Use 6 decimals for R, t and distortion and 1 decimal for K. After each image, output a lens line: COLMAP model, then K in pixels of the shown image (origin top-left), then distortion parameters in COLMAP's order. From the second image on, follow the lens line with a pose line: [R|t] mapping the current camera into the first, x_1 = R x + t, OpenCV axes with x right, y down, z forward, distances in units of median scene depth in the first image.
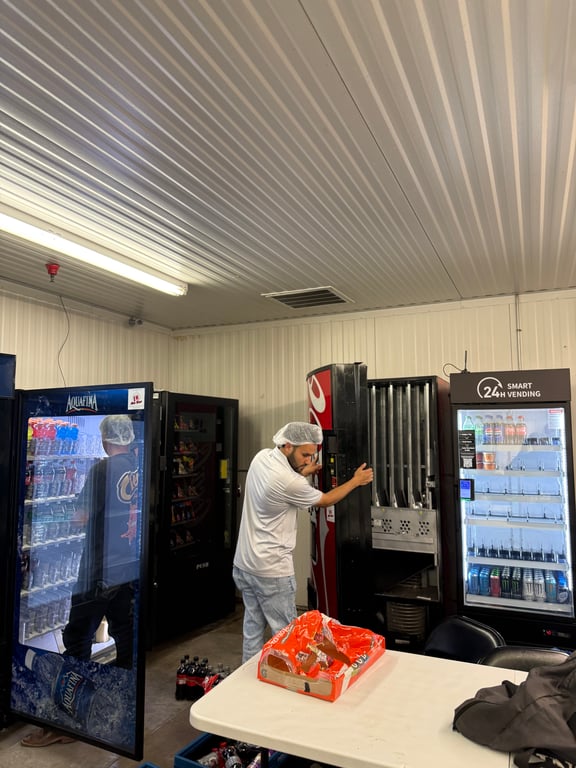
lens RADIAL K [[545.4, 0, 288.0], [0, 545.4, 384.0], [0, 0, 1]] dist [0.096615, -0.082098]
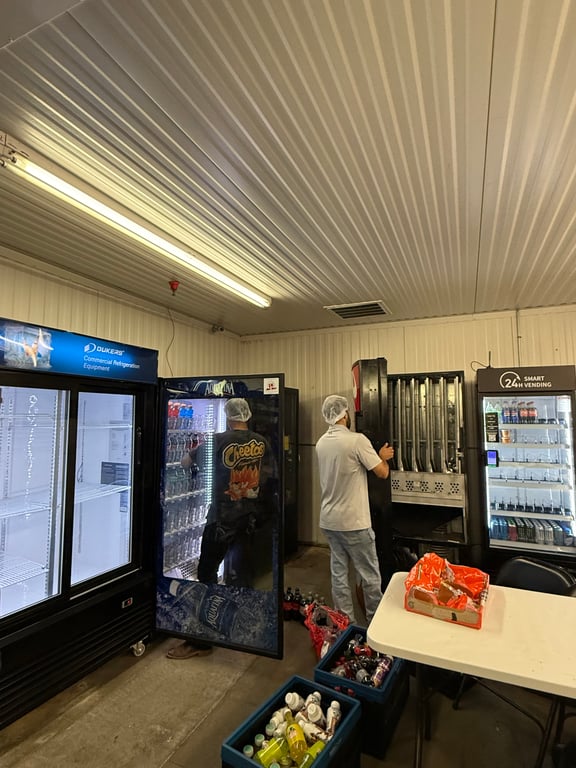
lens RADIAL K [[406.2, 0, 288.0], [0, 406.2, 384.0], [0, 0, 1]] dist [0.031116, 0.000966]
pose [[0.999880, 0.005991, 0.014308, -0.165690], [-0.006069, 0.999967, 0.005430, 0.014141], [-0.014275, -0.005517, 0.999883, 0.048155]]
